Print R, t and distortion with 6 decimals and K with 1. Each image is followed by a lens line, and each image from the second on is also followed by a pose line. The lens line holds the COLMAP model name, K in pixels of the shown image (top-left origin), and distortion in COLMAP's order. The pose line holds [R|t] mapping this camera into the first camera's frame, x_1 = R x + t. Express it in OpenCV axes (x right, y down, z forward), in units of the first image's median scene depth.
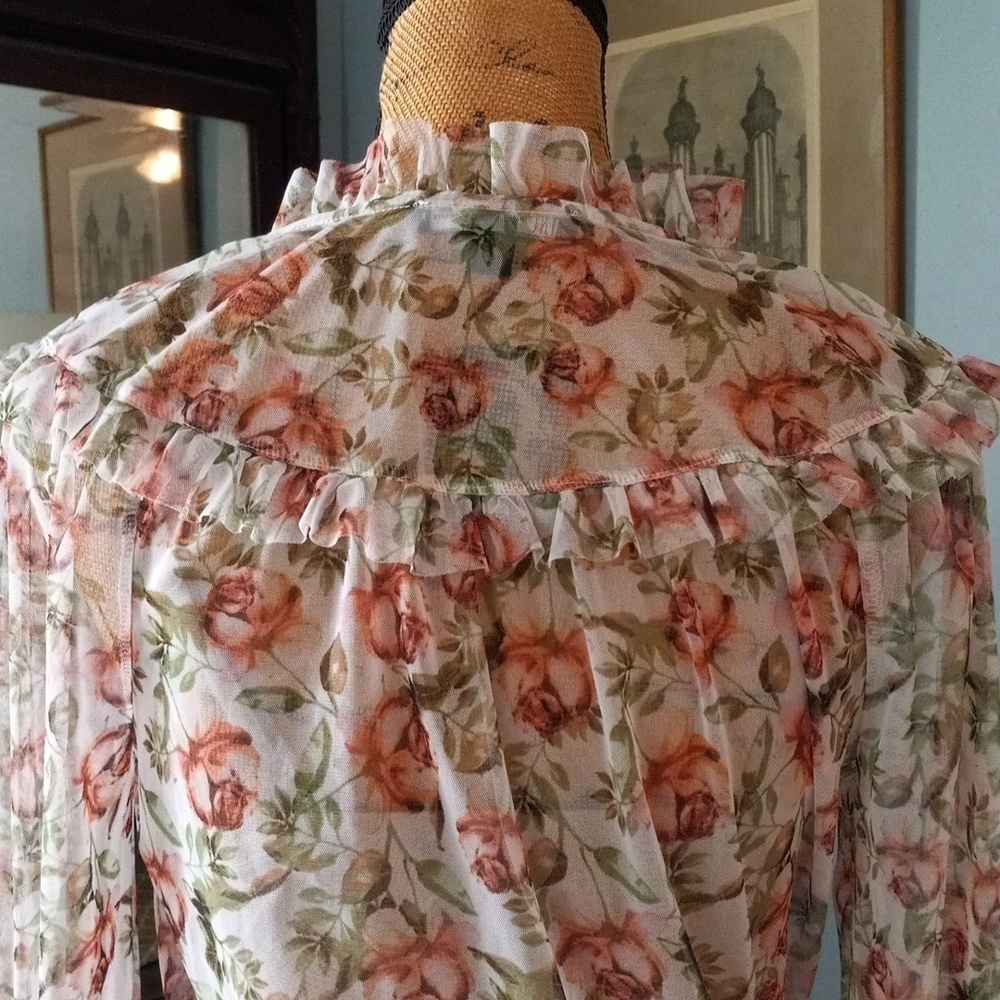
lens RADIAL K [[1333.1, 0, 500.0], [0, 1333.1, 500.0], [0, 0, 1]] dist [0.258620, -0.886048]
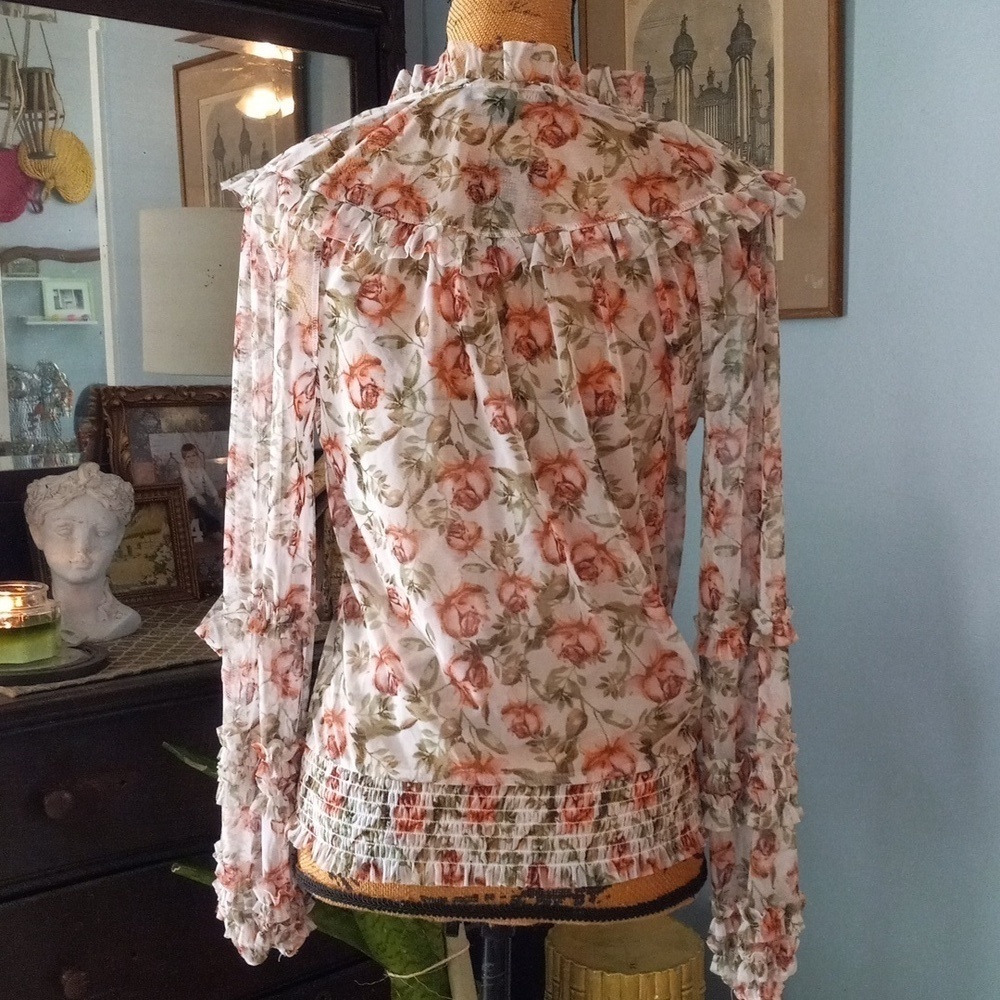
lens RADIAL K [[1333.1, 0, 500.0], [0, 1333.1, 500.0], [0, 0, 1]] dist [0.258620, -0.886048]
pose [[0.998388, 0.006464, -0.056384, 0.102414], [-0.004238, 0.999210, 0.039508, 0.298049], [0.056595, -0.039205, 0.997627, -0.957825]]
